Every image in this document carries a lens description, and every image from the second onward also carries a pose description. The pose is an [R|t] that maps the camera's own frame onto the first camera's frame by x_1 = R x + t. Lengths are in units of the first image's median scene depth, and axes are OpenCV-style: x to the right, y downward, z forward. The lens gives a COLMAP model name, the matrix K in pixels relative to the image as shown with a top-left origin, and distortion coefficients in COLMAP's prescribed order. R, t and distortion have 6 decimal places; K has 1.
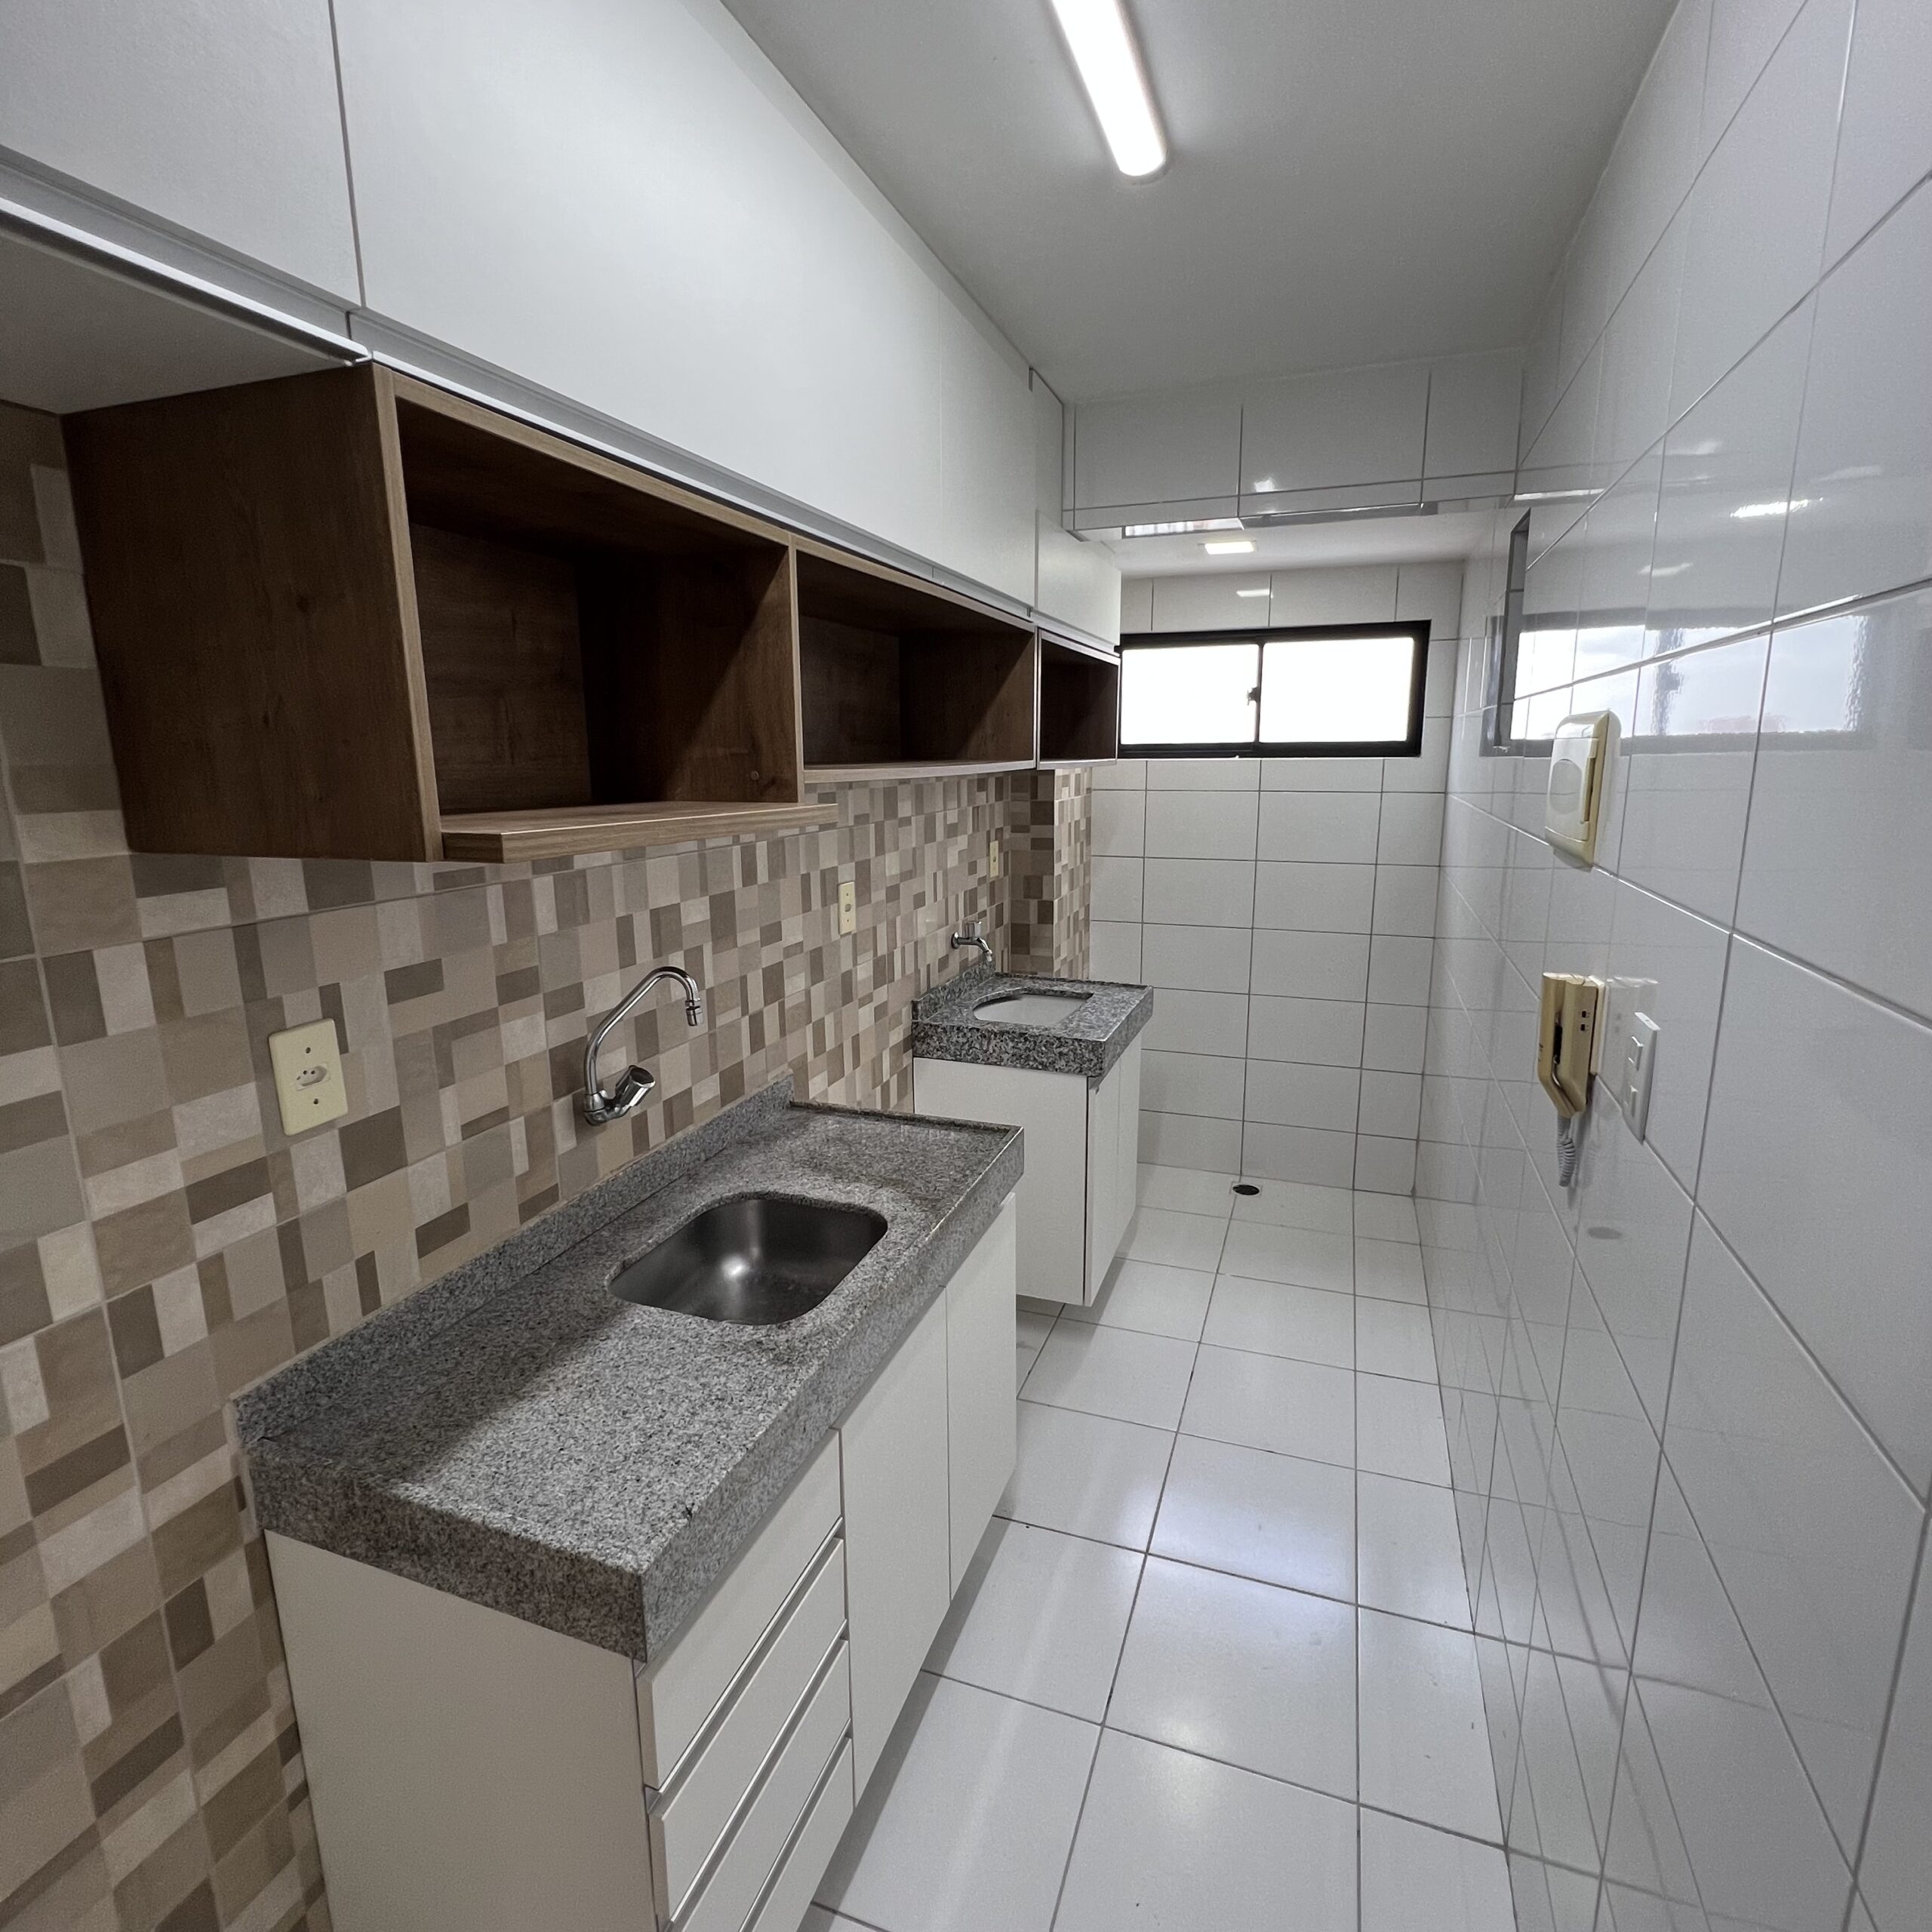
lens RADIAL K [[1037.4, 0, 969.4], [0, 1037.4, 960.5], [0, 0, 1]] dist [-0.005421, -0.001265]
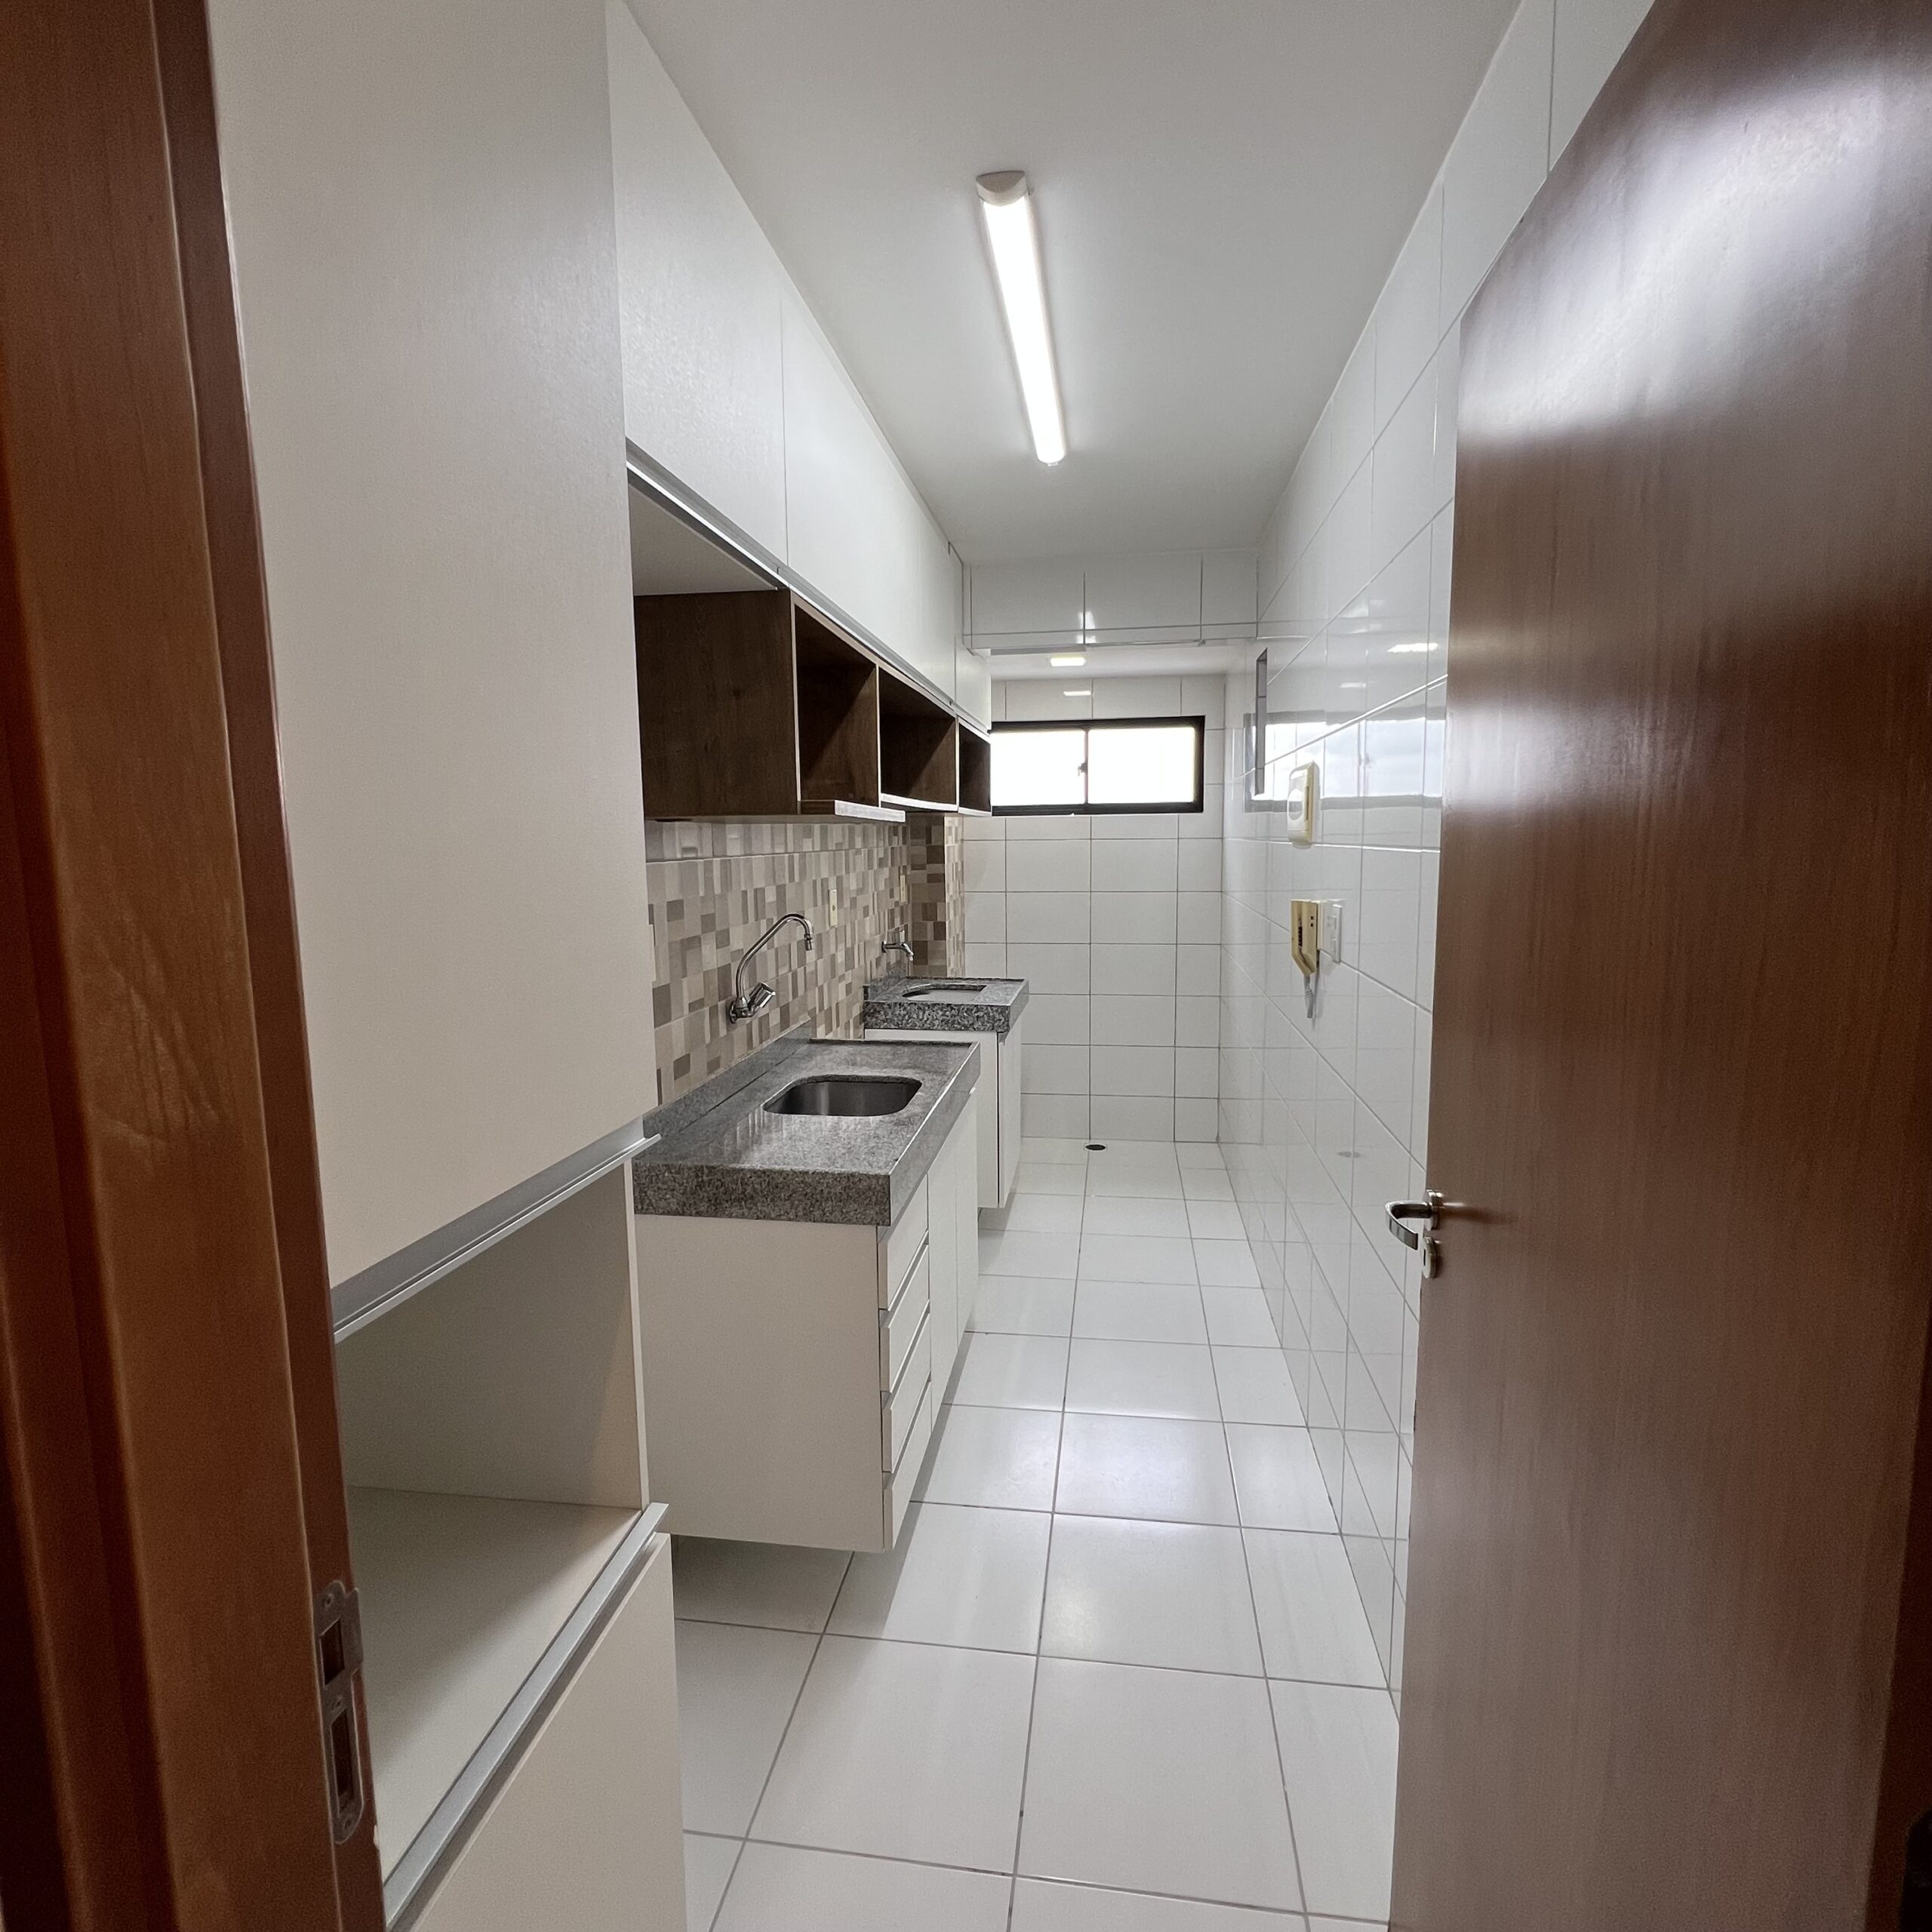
lens RADIAL K [[1037.4, 0, 969.4], [0, 1037.4, 960.5], [0, 0, 1]] dist [-0.005421, -0.001265]
pose [[0.979931, -0.027736, 0.197398, -0.197818], [0.043846, 0.996011, -0.077715, 0.124679], [-0.194455, 0.084810, 0.977238, -0.361429]]
